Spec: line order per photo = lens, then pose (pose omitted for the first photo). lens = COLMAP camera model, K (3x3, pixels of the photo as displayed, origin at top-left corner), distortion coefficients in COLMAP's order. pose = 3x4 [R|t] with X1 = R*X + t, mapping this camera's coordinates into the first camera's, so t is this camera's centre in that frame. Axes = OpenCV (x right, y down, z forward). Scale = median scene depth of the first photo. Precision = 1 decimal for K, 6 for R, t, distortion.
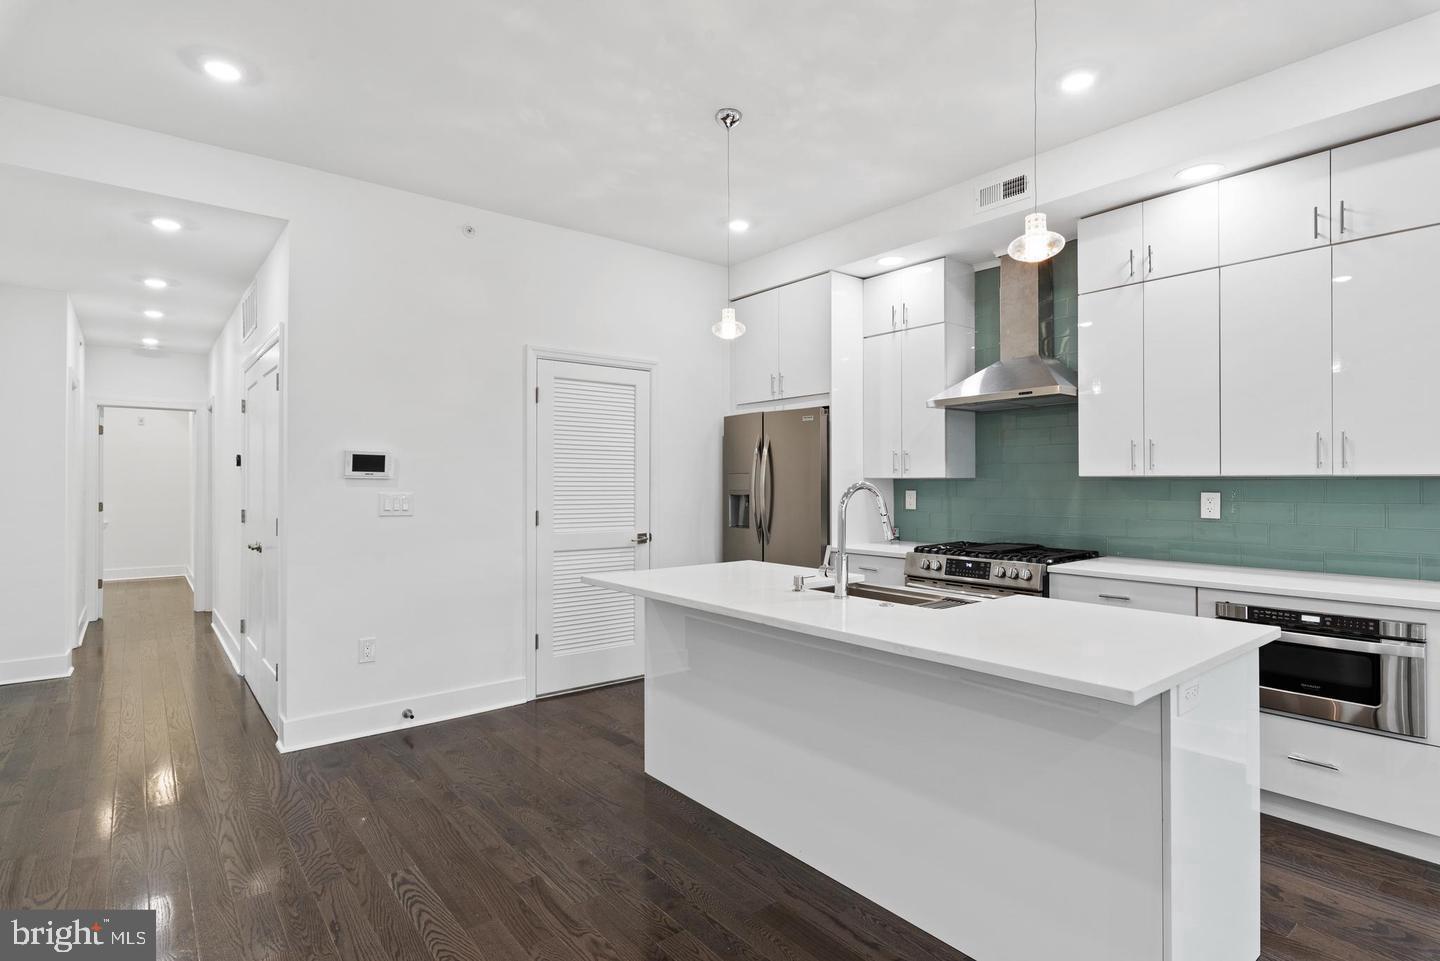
lens RADIAL K [[723.9, 0, 724.6], [0, 723.9, 476.7], [0, 0, 1]] dist [0.010777, -0.000295]
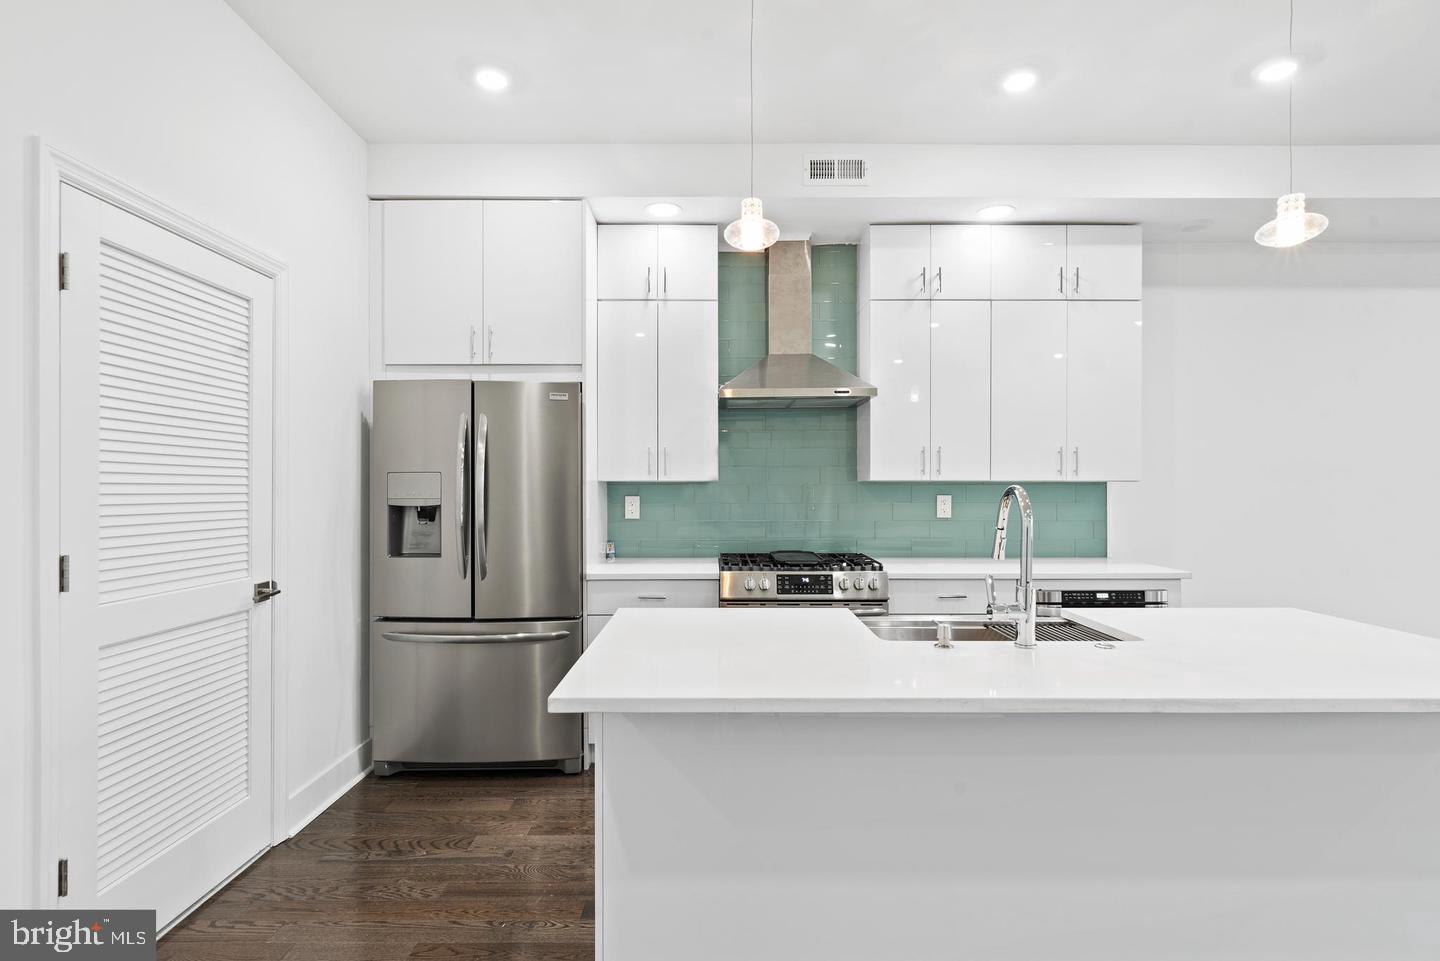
lens RADIAL K [[683.1, 0, 715.8], [0, 683.1, 486.9], [0, 0, 1]] dist [-0.004858, -0.000382]
pose [[0.634852, 0.000328, 0.772634, -0.342039], [-0.005904, 0.999973, 0.004426, 0.005095], [-0.772611, -0.007371, 0.634837, 0.510503]]
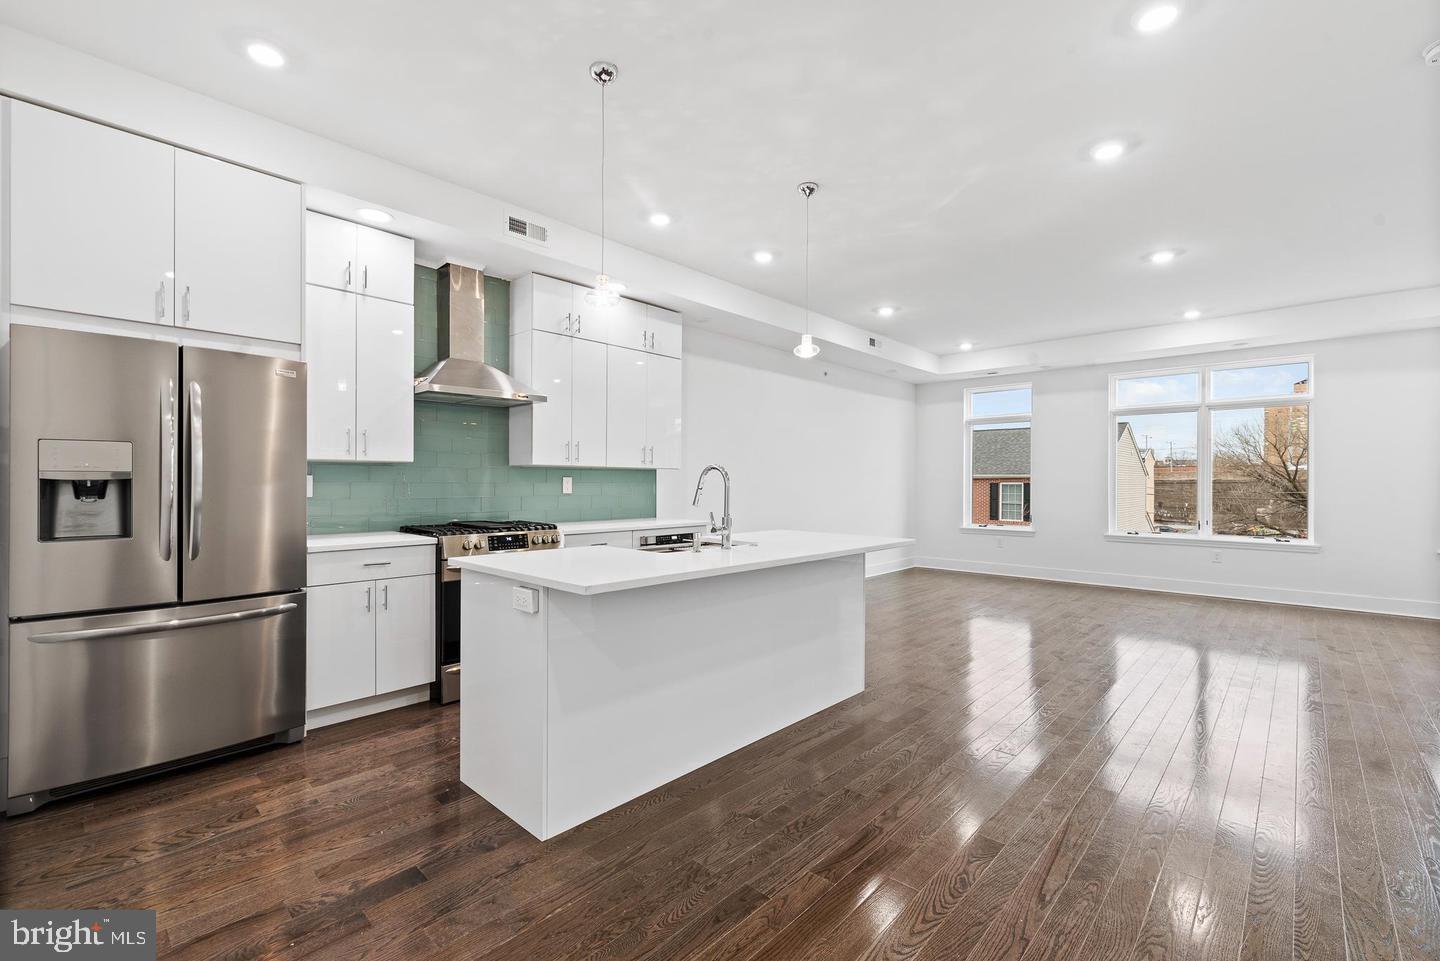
lens RADIAL K [[621.0, 0, 709.2], [0, 621.0, 484.0], [0, 0, 1]] dist [0.006239, -0.002126]
pose [[-0.120266, -0.002281, 0.992739, -0.623112], [-0.011666, 0.999932, 0.000884, 0.027713], [-0.992673, -0.011475, -0.120285, 0.735736]]
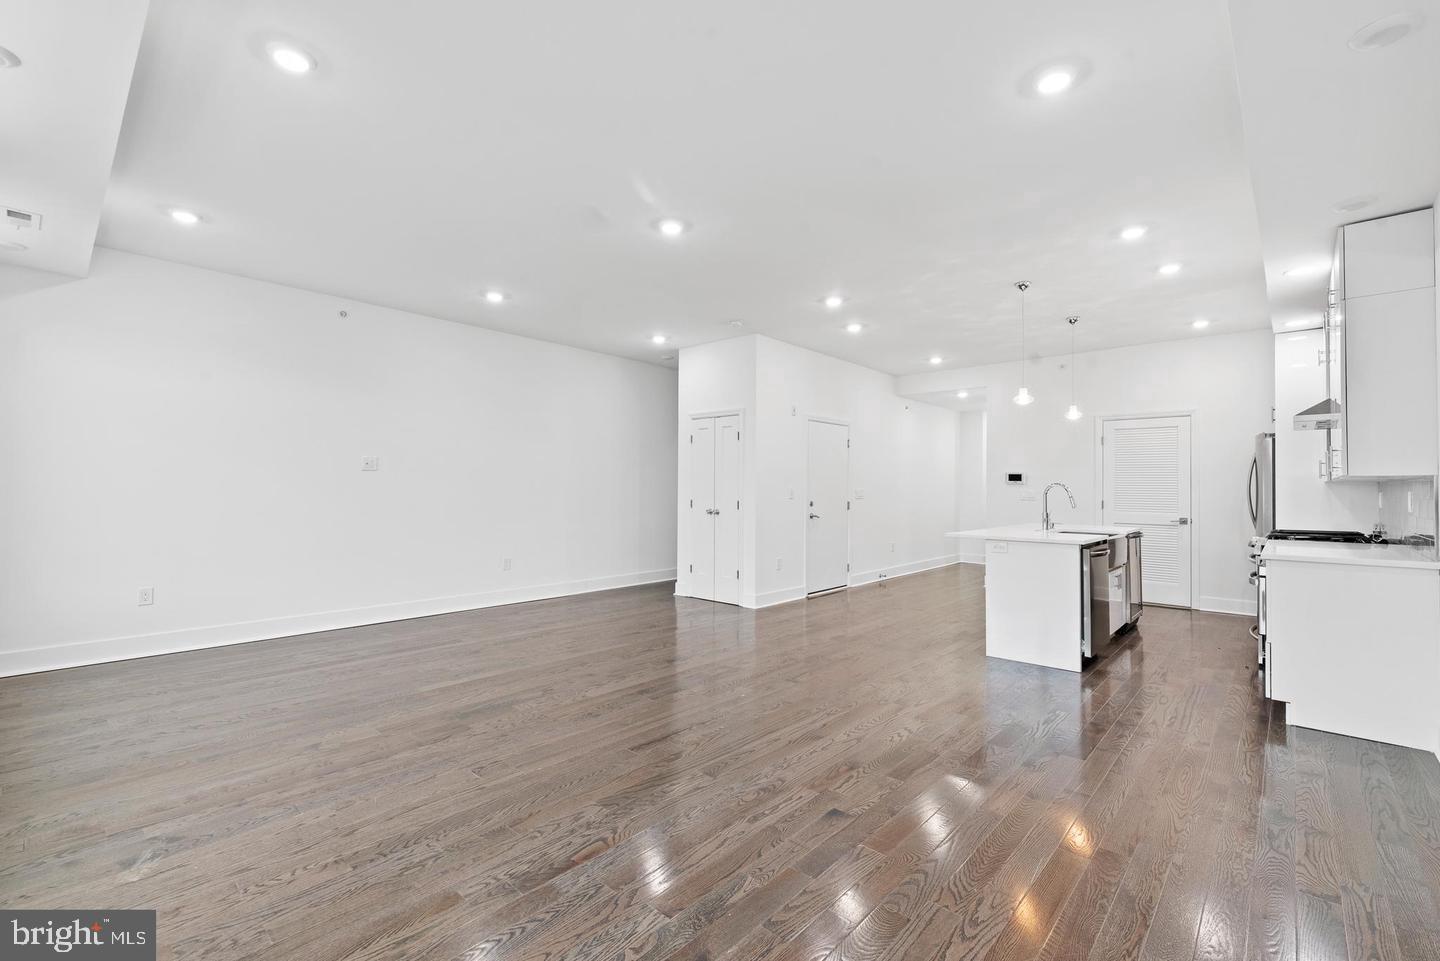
lens RADIAL K [[621.0, 0, 709.1], [0, 621.0, 476.7], [0, 0, 1]] dist [0.006239, -0.002126]
pose [[0.129834, -0.018055, -0.991371, 1.330235], [-0.000889, 0.999832, -0.018326, 0.016196], [0.991535, 0.003260, 0.129796, -0.263753]]
